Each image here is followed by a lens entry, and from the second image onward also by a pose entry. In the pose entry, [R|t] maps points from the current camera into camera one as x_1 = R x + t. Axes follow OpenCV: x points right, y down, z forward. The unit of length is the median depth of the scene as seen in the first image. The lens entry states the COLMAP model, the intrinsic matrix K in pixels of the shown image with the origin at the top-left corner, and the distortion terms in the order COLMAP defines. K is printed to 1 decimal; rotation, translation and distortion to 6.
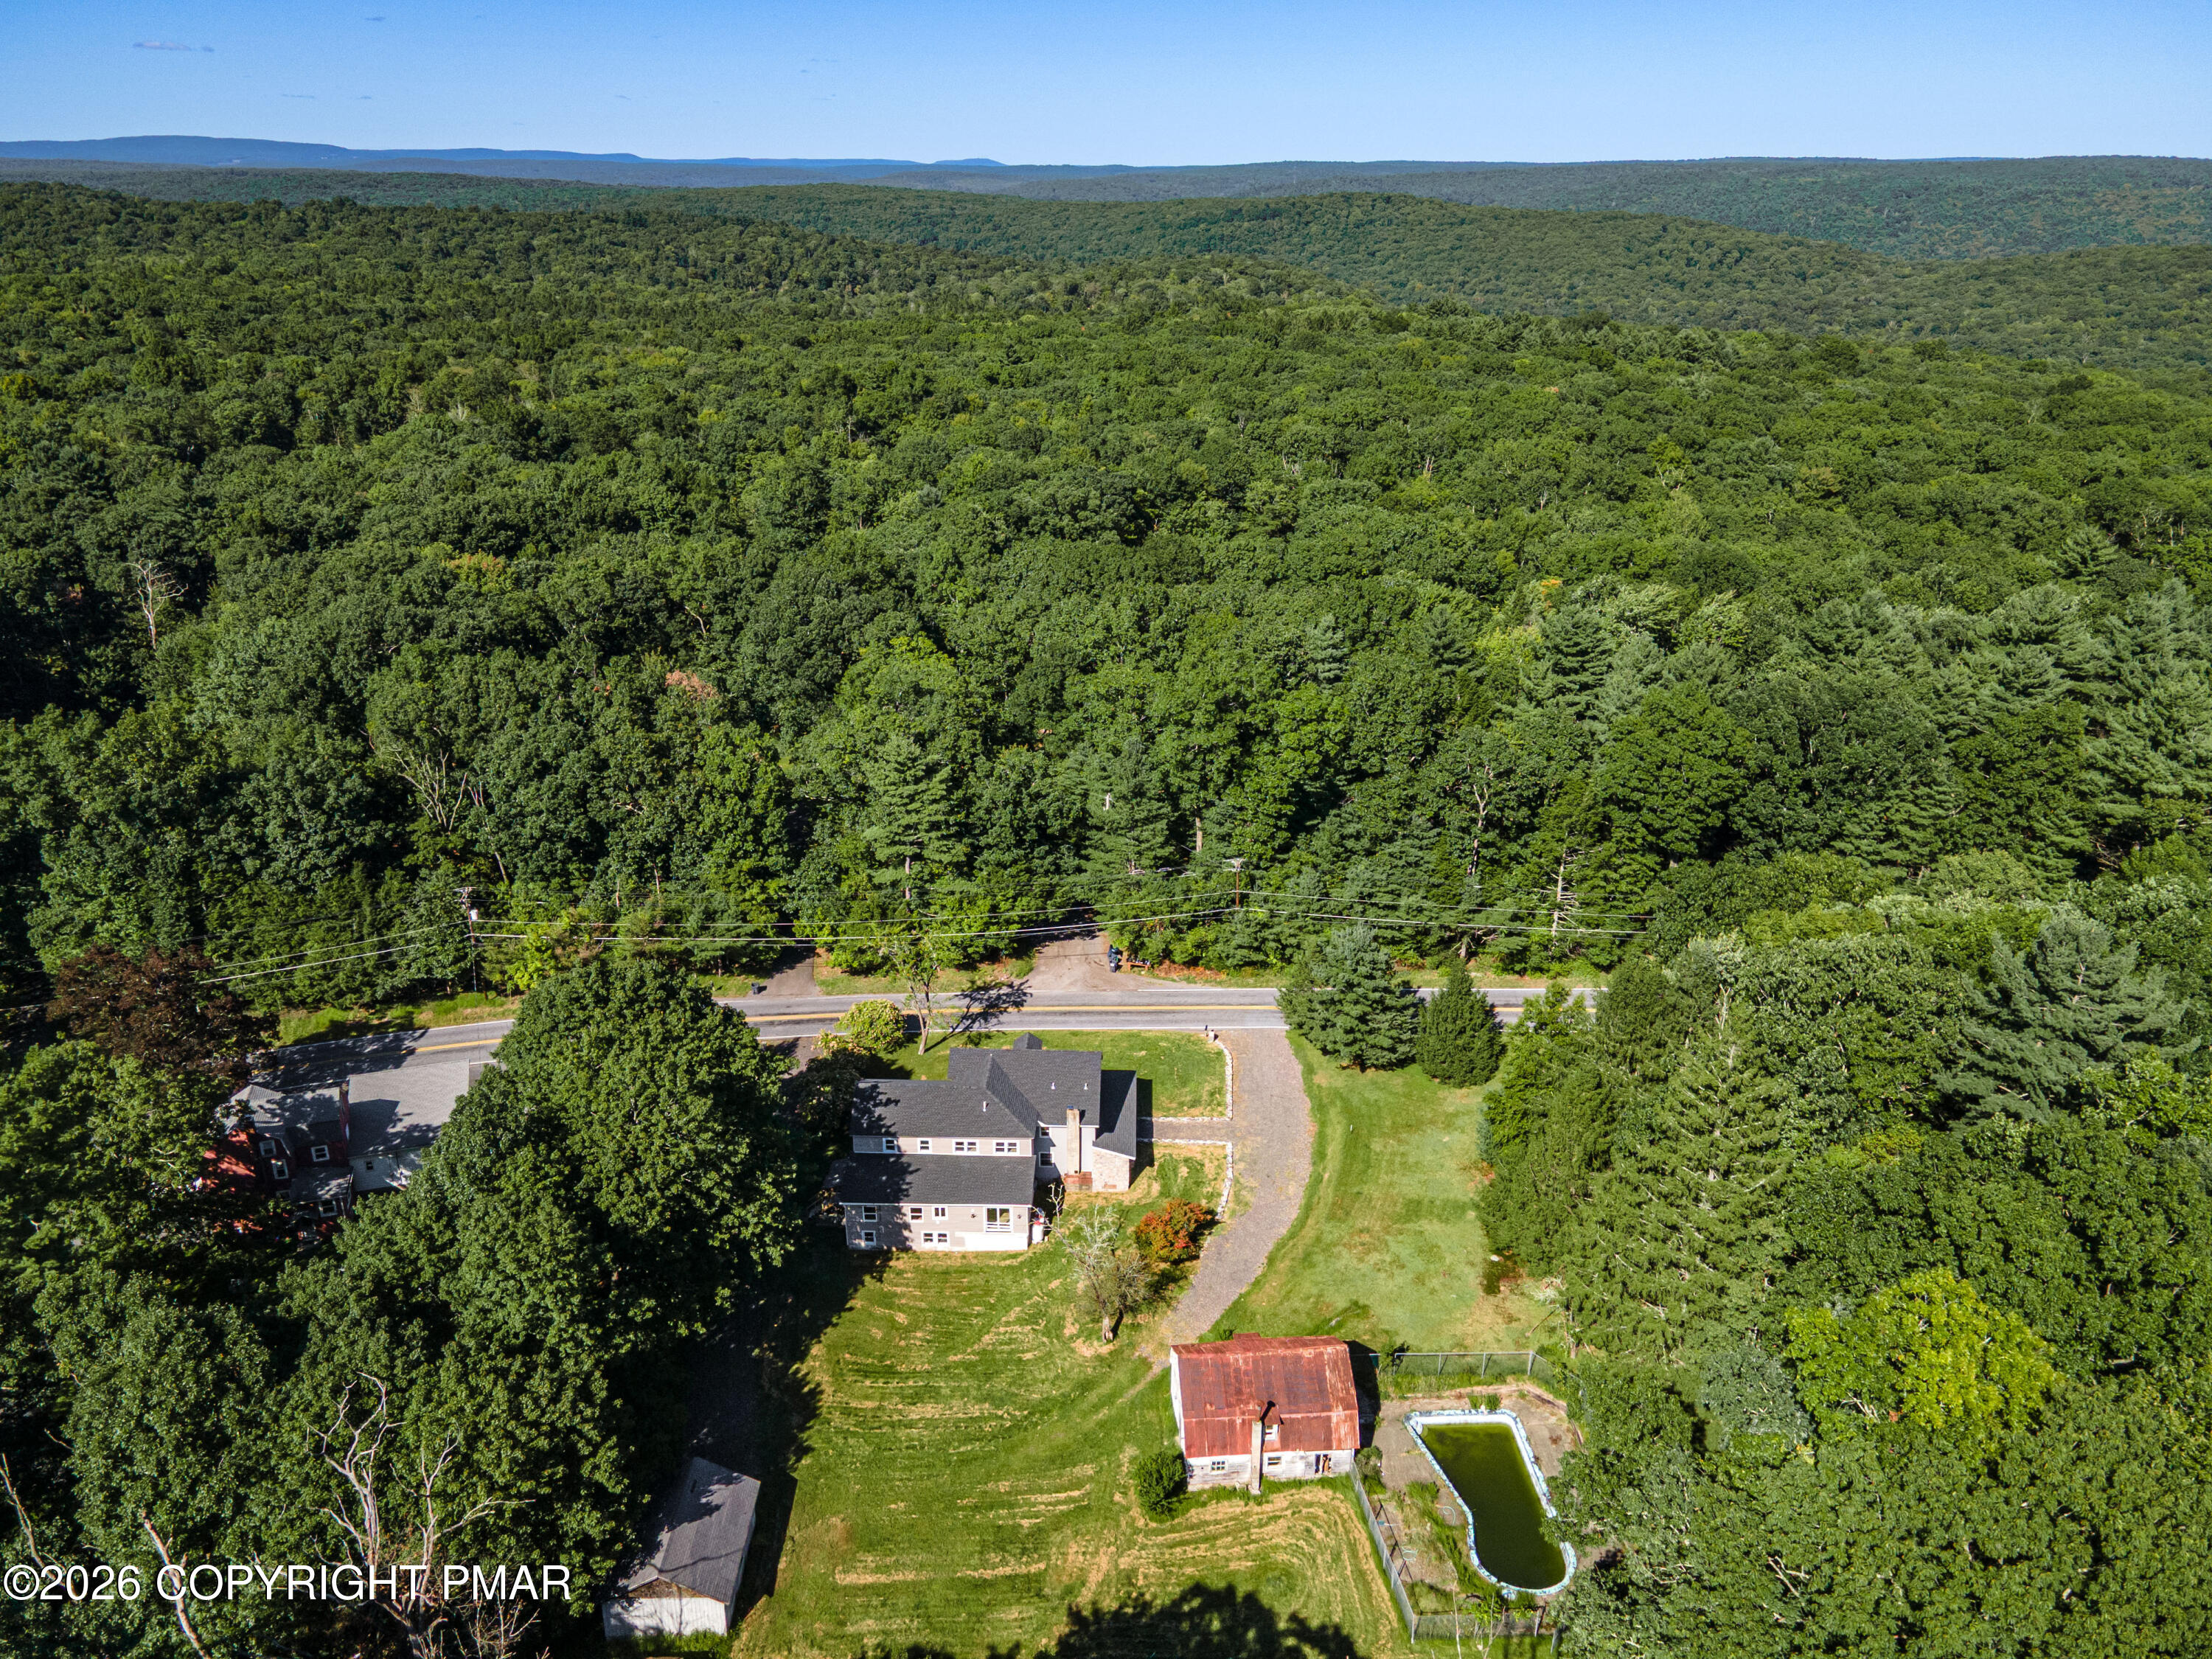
lens RADIAL K [[1584.7, 0, 1047.4], [0, 1584.7, 831.4], [0, 0, 1]] dist [-0.000226, -0.001920]
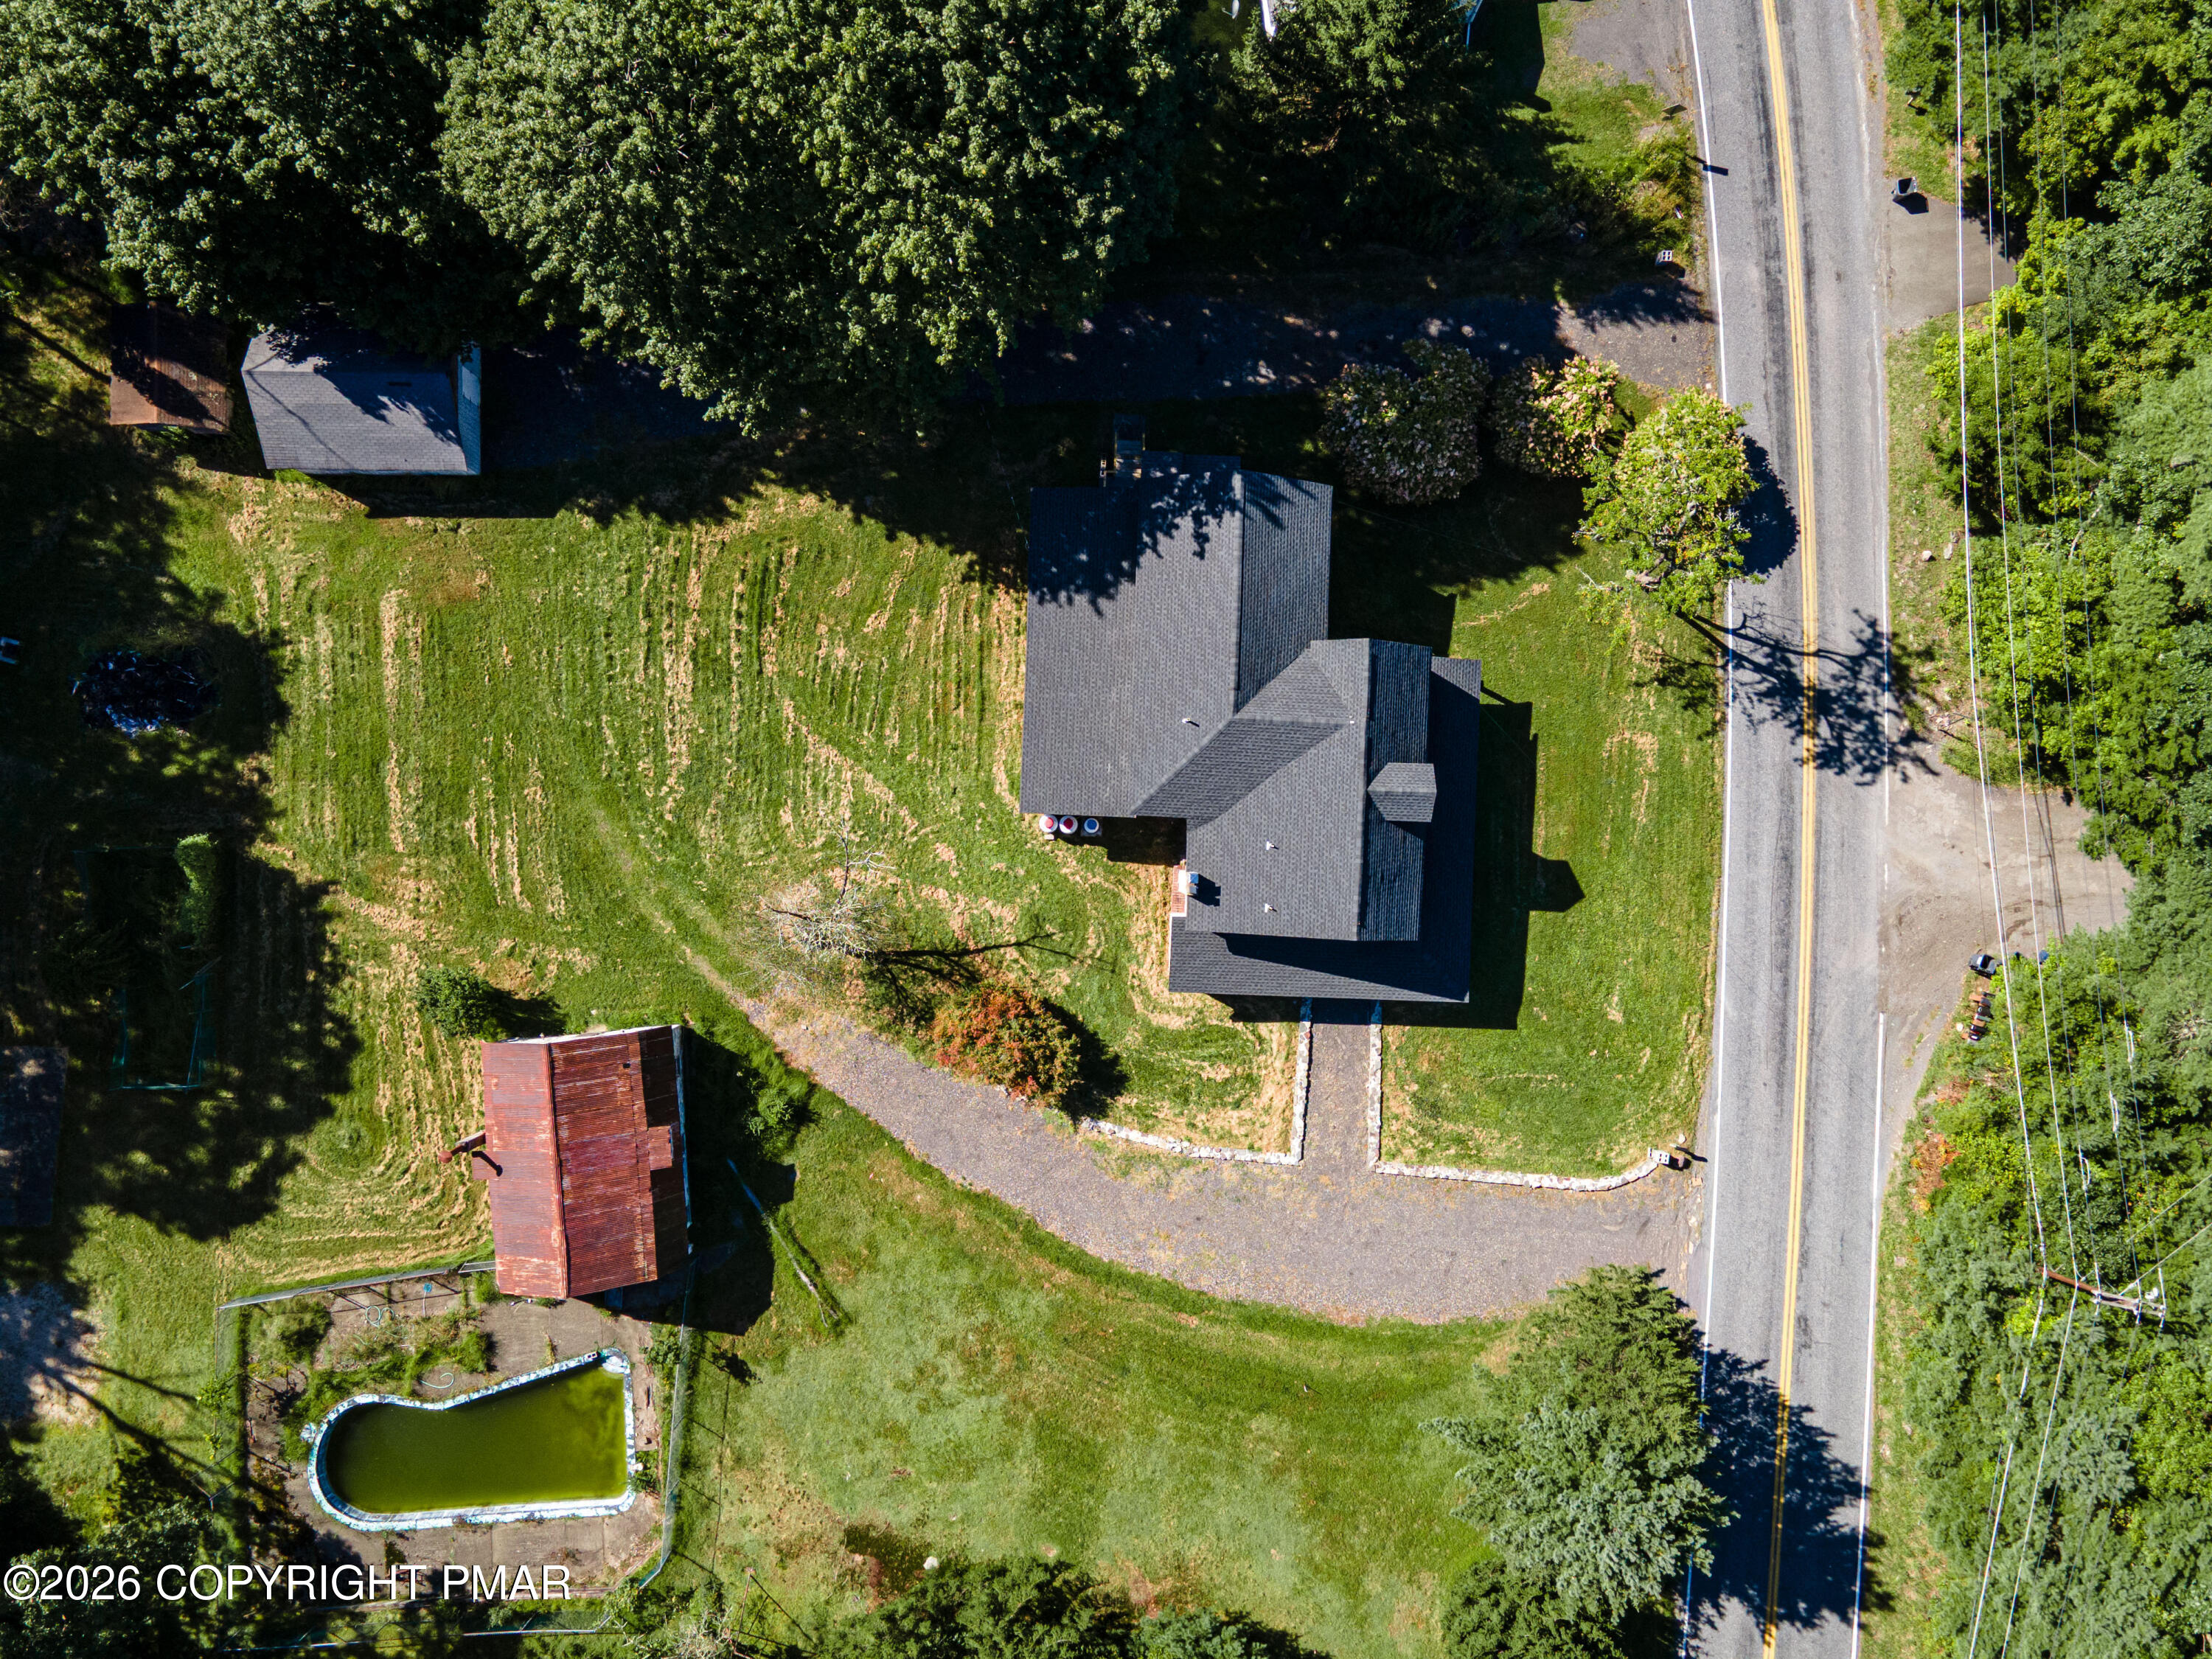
lens RADIAL K [[1628.3, 0, 1106.0], [0, 1628.3, 829.5], [0, 0, 1]] dist [0.013449, 0.062620]
pose [[0.025474, 0.999675, 0.000021, -0.003318], [-0.386431, 0.009828, 0.922266, -0.366067], [0.921967, -0.023502, 0.386556, 0.856061]]
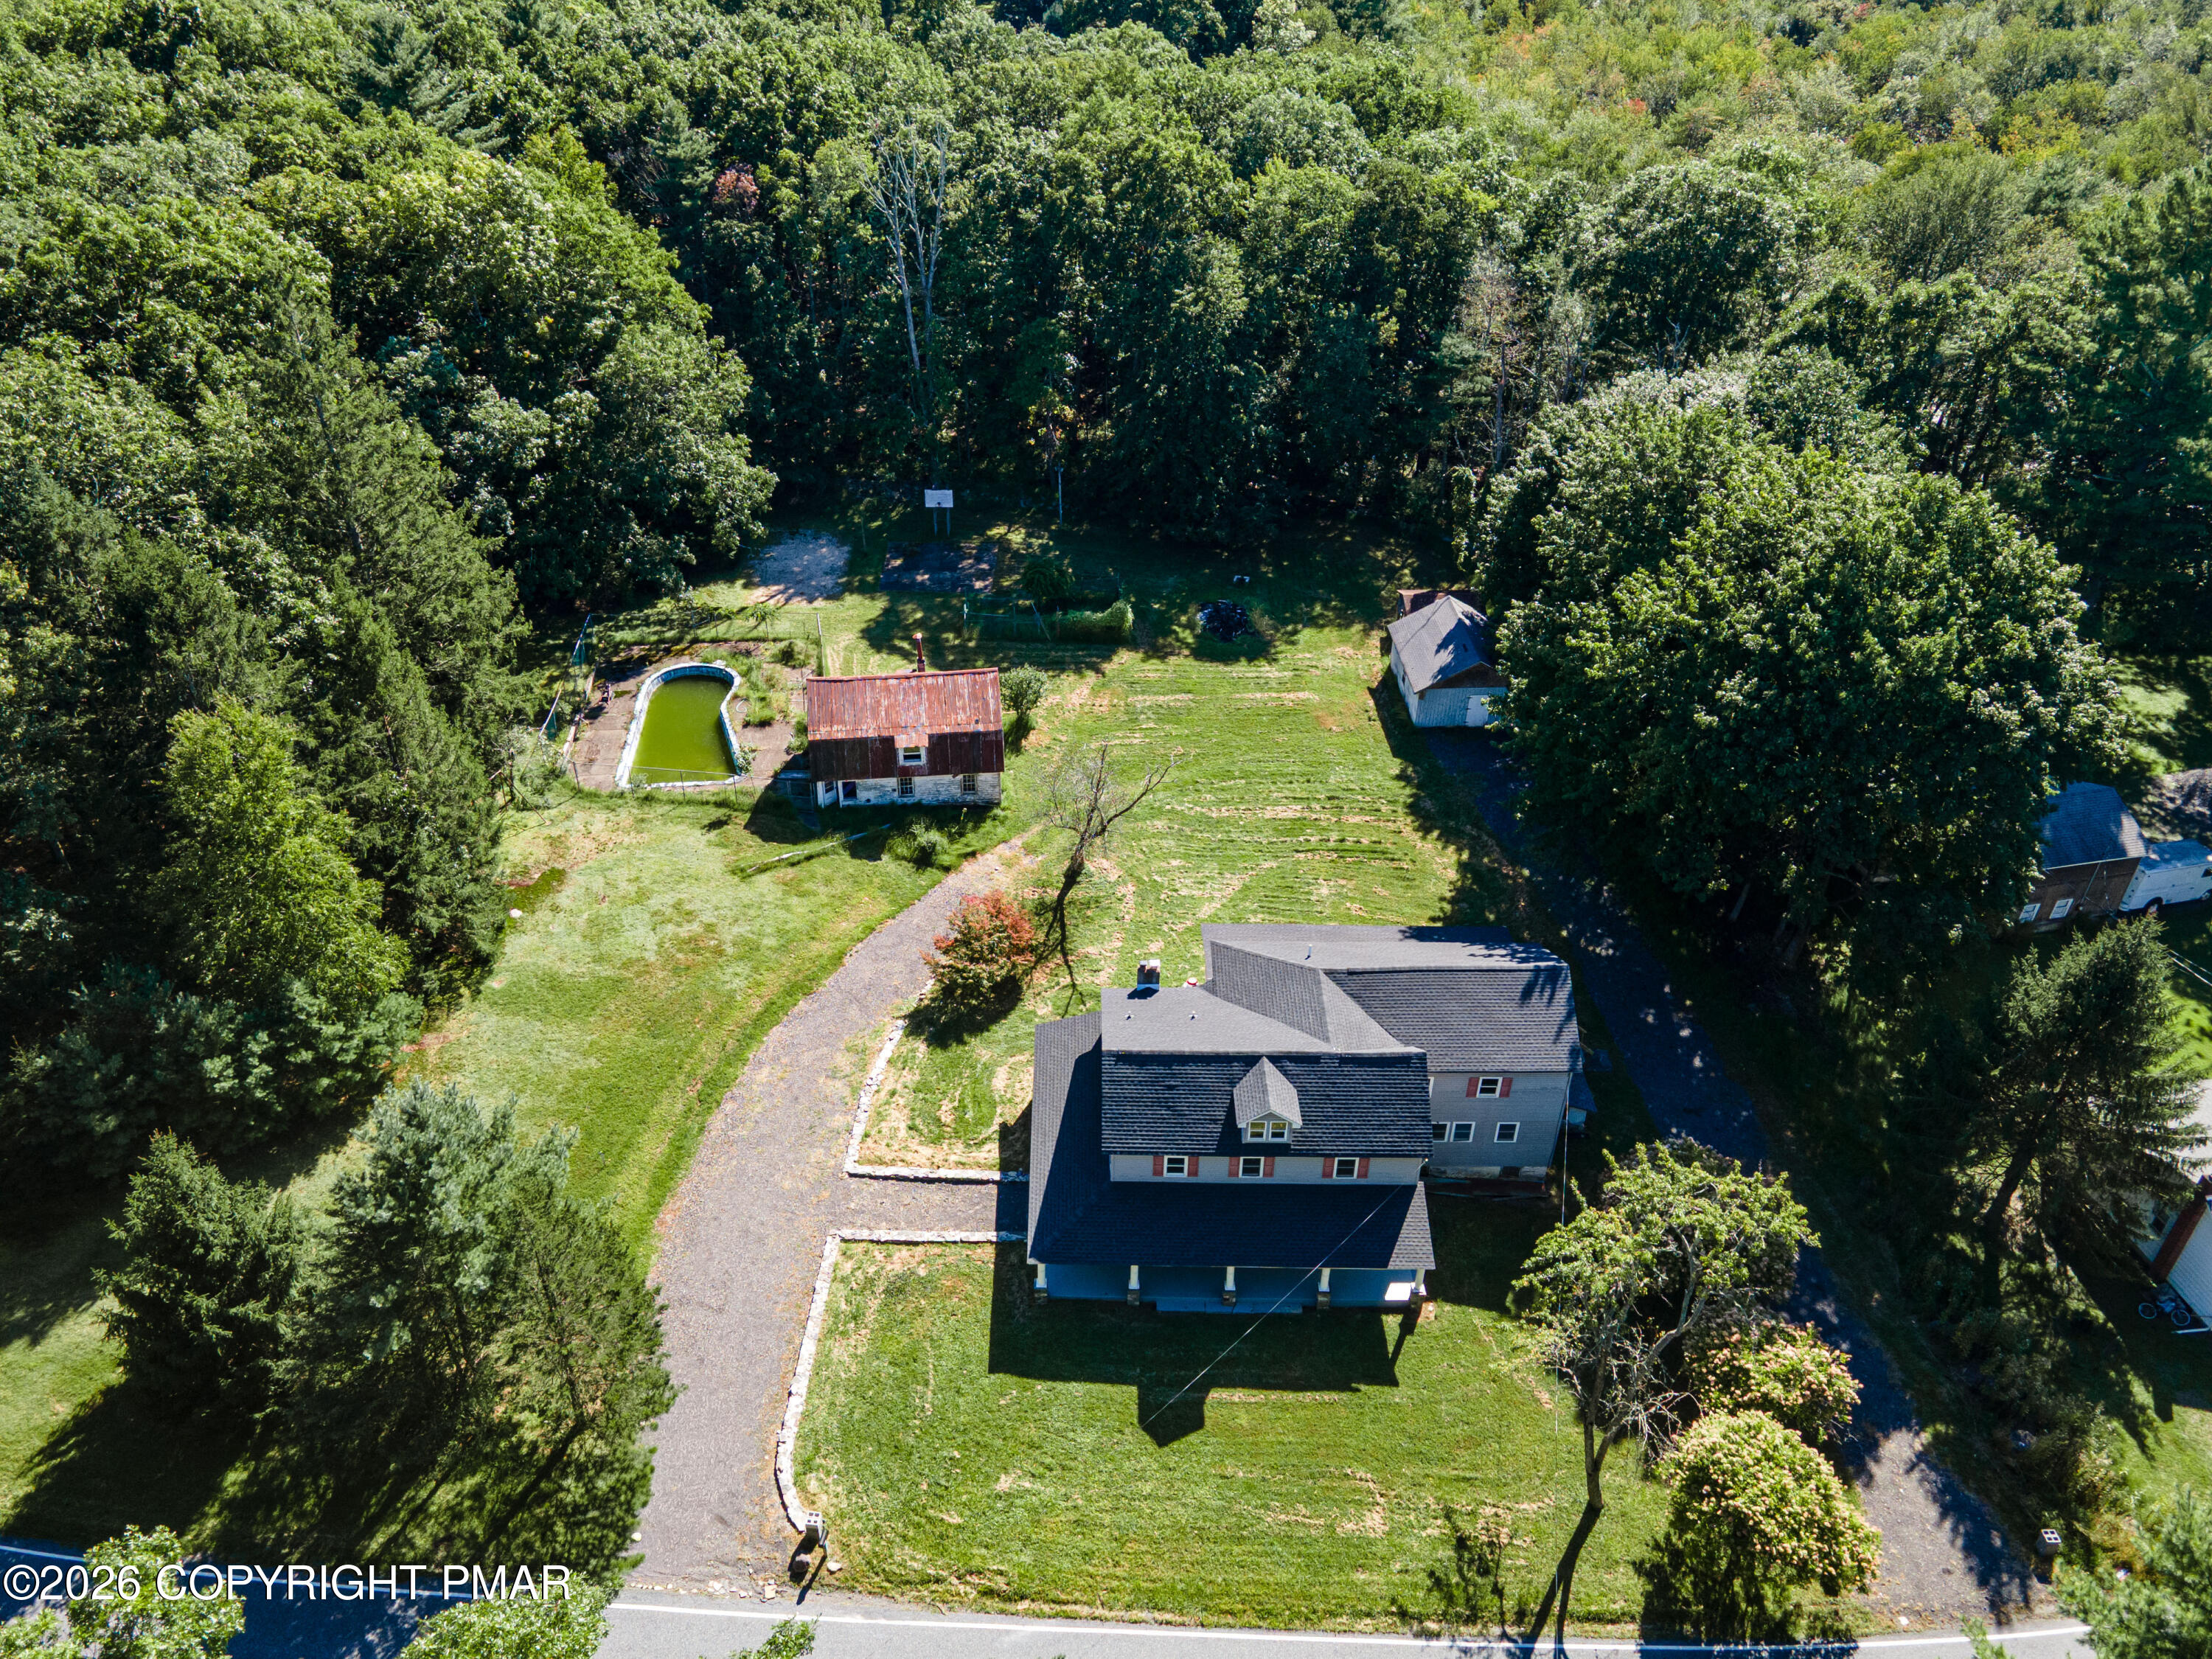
lens RADIAL K [[1628.3, 0, 1106.0], [0, 1628.3, 829.5], [0, 0, 1]] dist [0.013449, 0.062620]
pose [[-0.997492, 0.042961, -0.056245, 0.069023], [-0.023362, 0.550290, 0.834646, -0.359315], [0.066809, 0.833867, -0.547907, 1.431128]]
